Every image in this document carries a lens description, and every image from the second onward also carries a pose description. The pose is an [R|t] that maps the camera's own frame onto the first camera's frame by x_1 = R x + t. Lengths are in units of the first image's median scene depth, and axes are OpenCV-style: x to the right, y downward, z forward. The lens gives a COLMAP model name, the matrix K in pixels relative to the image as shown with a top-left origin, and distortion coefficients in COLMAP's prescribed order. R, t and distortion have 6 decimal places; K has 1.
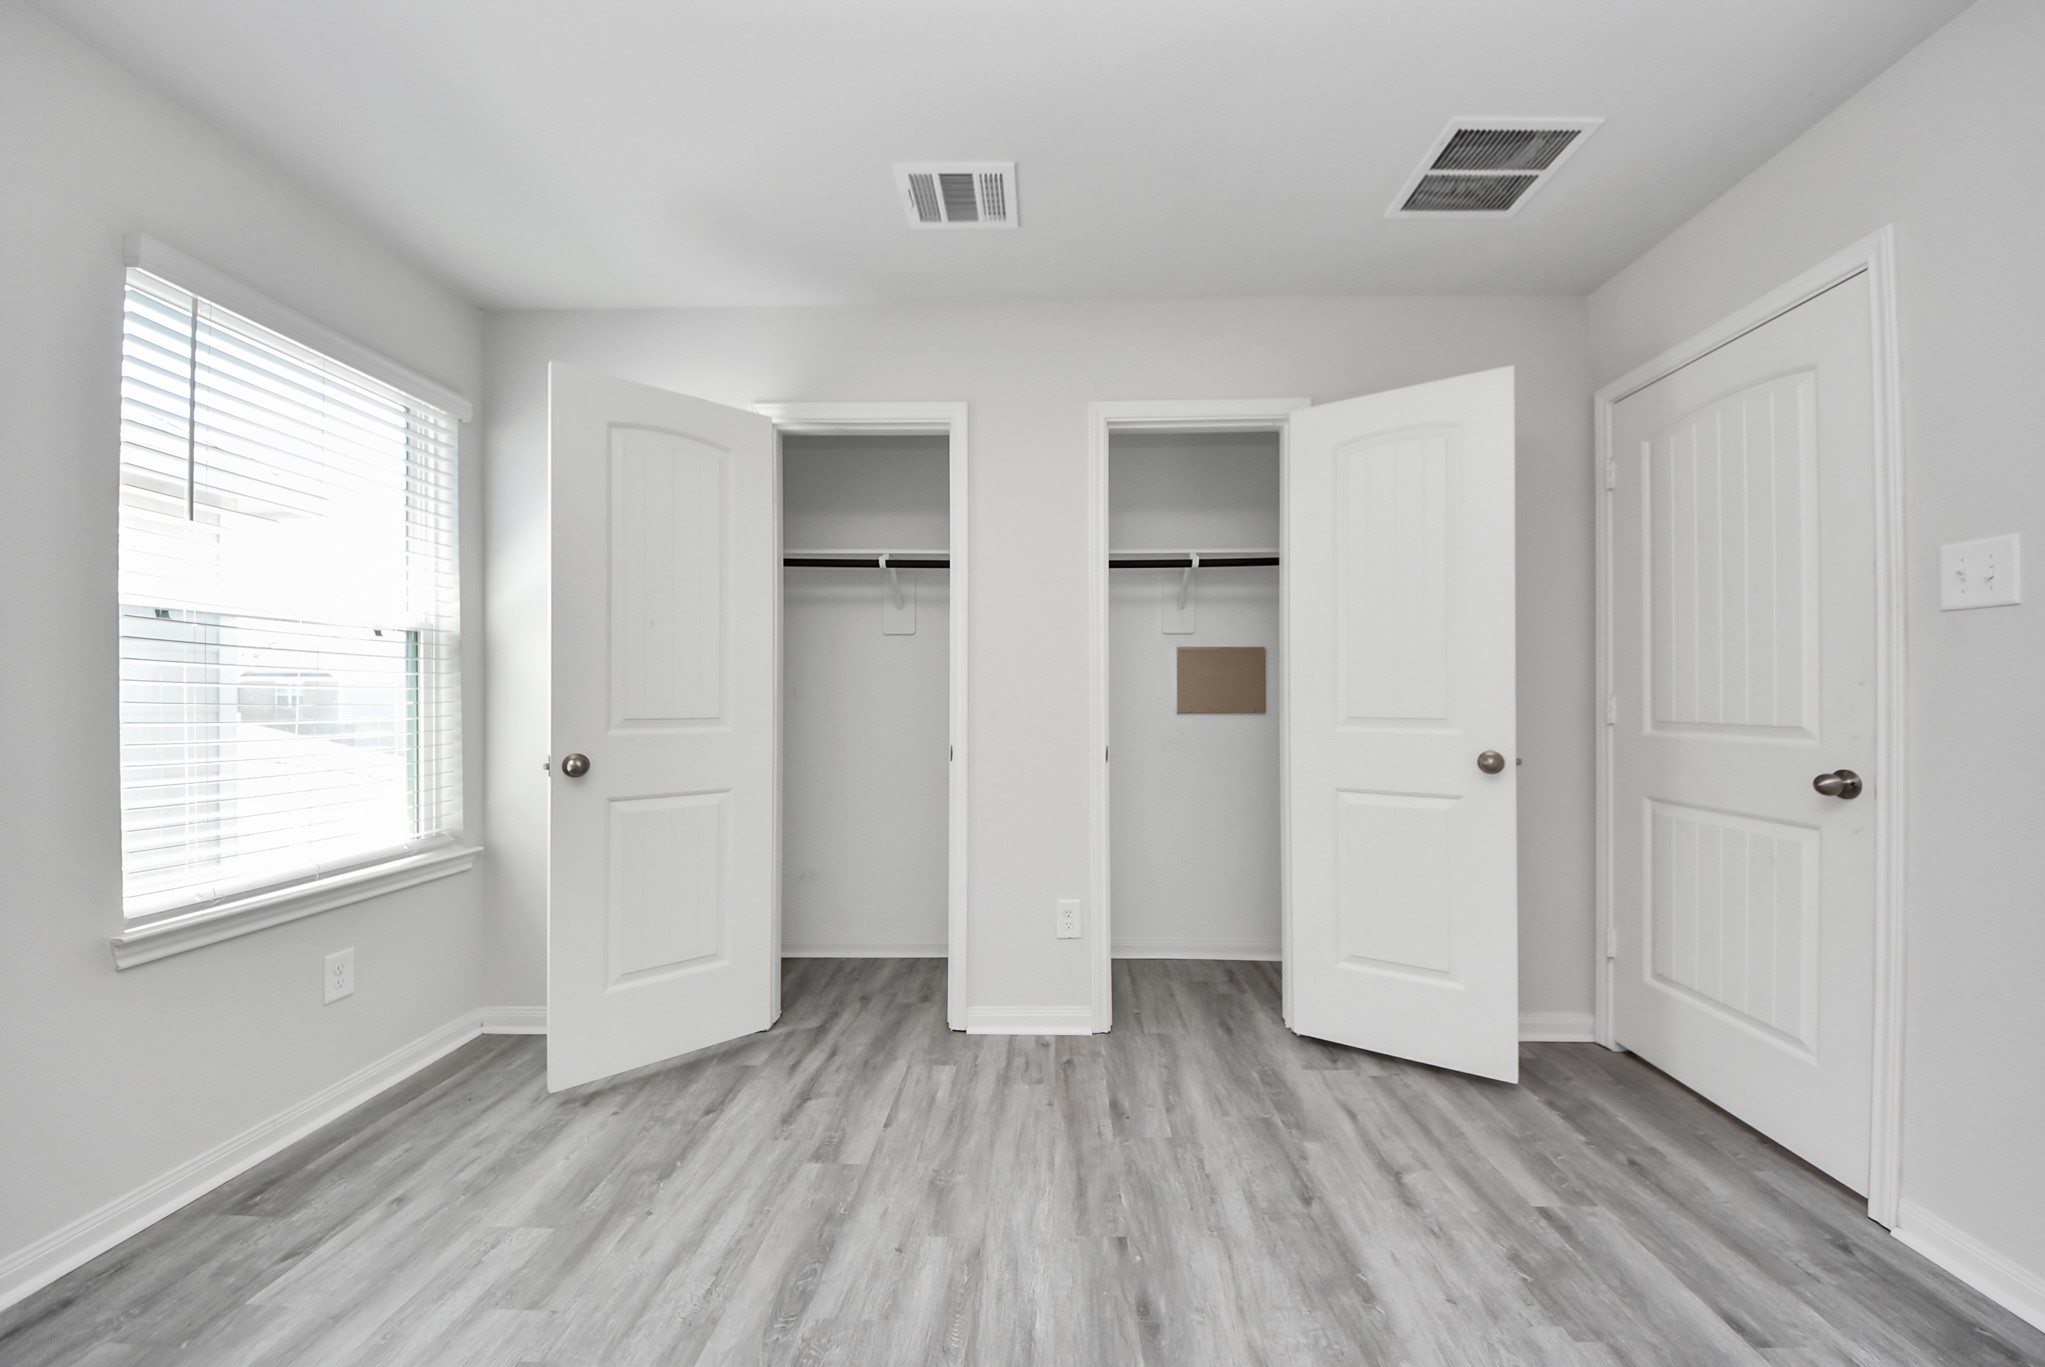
lens RADIAL K [[728.0, 0, 1040.3], [0, 728.0, 689.8], [0, 0, 1]] dist [0.037229, -0.024611]
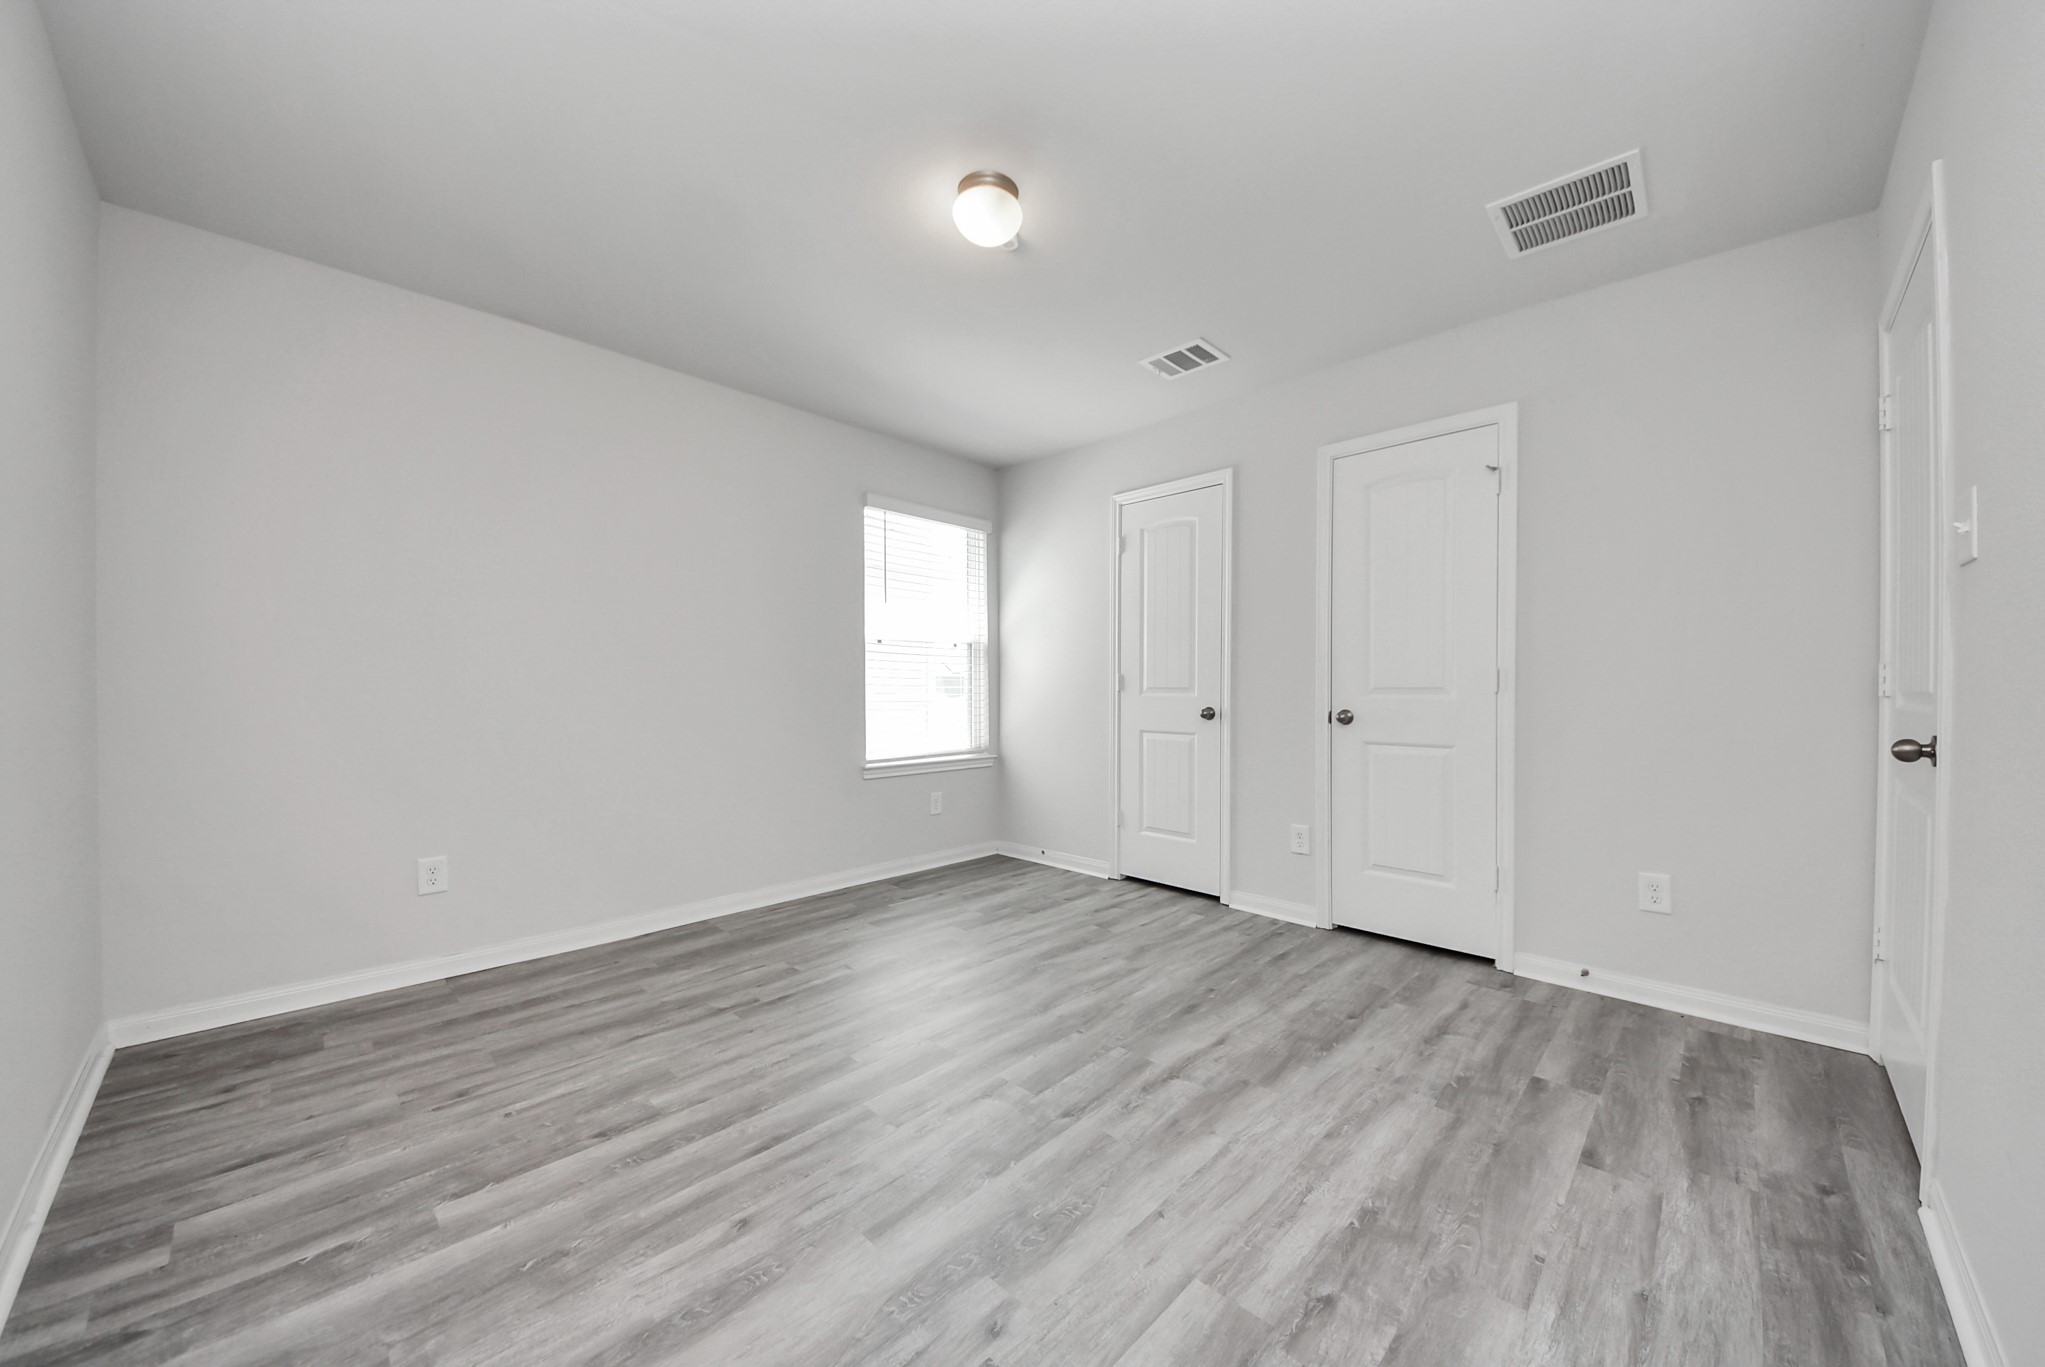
lens RADIAL K [[728.0, 0, 1040.3], [0, 728.0, 689.8], [0, 0, 1]] dist [0.037229, -0.024611]
pose [[0.737973, 0.004686, -0.674814, 0.771796], [0.000376, 0.999973, 0.007354, 0.038480], [0.674831, -0.005681, 0.737951, -0.406887]]
